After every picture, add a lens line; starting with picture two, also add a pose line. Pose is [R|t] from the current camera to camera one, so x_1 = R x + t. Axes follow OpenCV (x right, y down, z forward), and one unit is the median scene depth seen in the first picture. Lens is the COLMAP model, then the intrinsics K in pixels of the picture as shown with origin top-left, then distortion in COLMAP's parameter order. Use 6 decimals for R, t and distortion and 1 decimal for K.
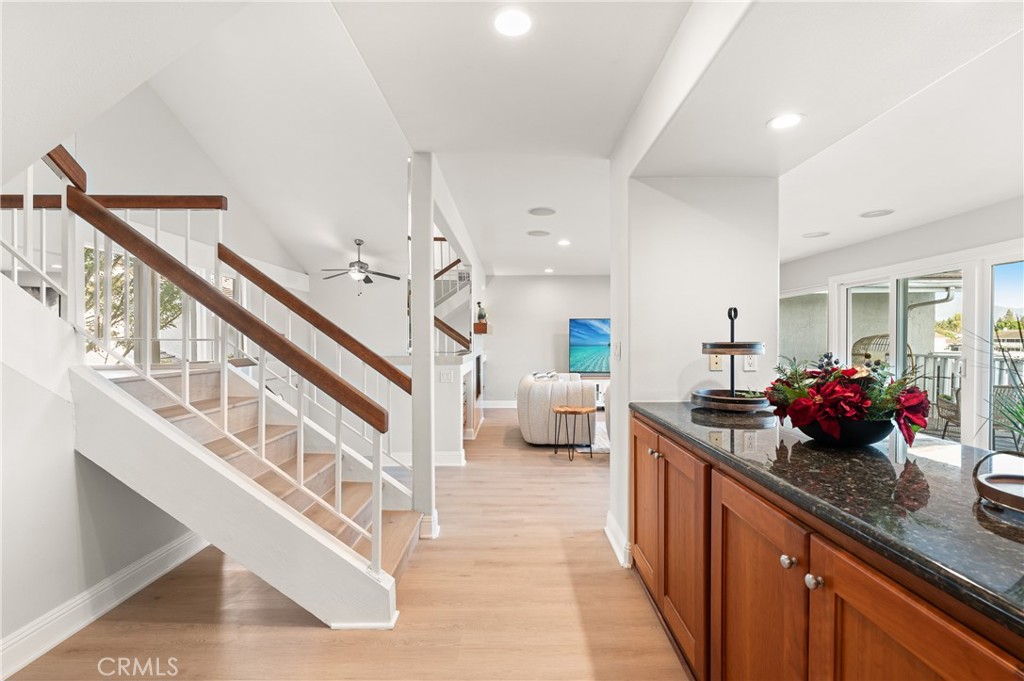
lens RADIAL K [[454.2, 0, 512.0], [0, 454.2, 340.5], [0, 0, 1]] dist [-0.001673, 0.000176]
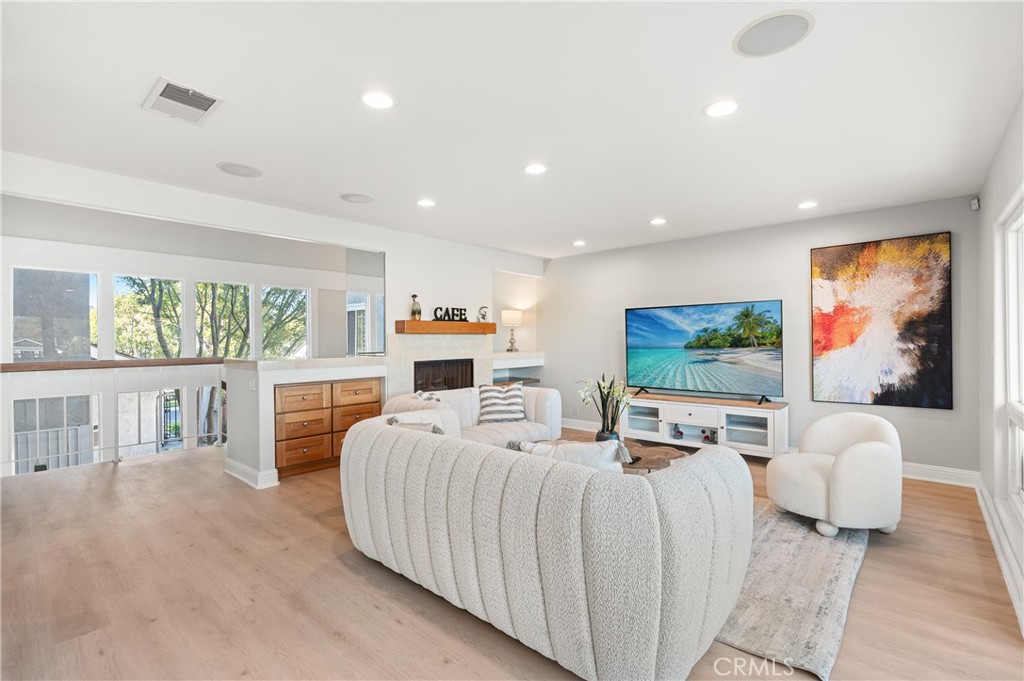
lens RADIAL K [[454.2, 0, 512.0], [0, 454.2, 340.5], [0, 0, 1]] dist [-0.001673, 0.000176]
pose [[0.745791, -0.004403, -0.666165, 0.453111], [0.004327, 0.999989, -0.001766, 0.000296], [0.666166, -0.001566, 0.745802, 0.376629]]
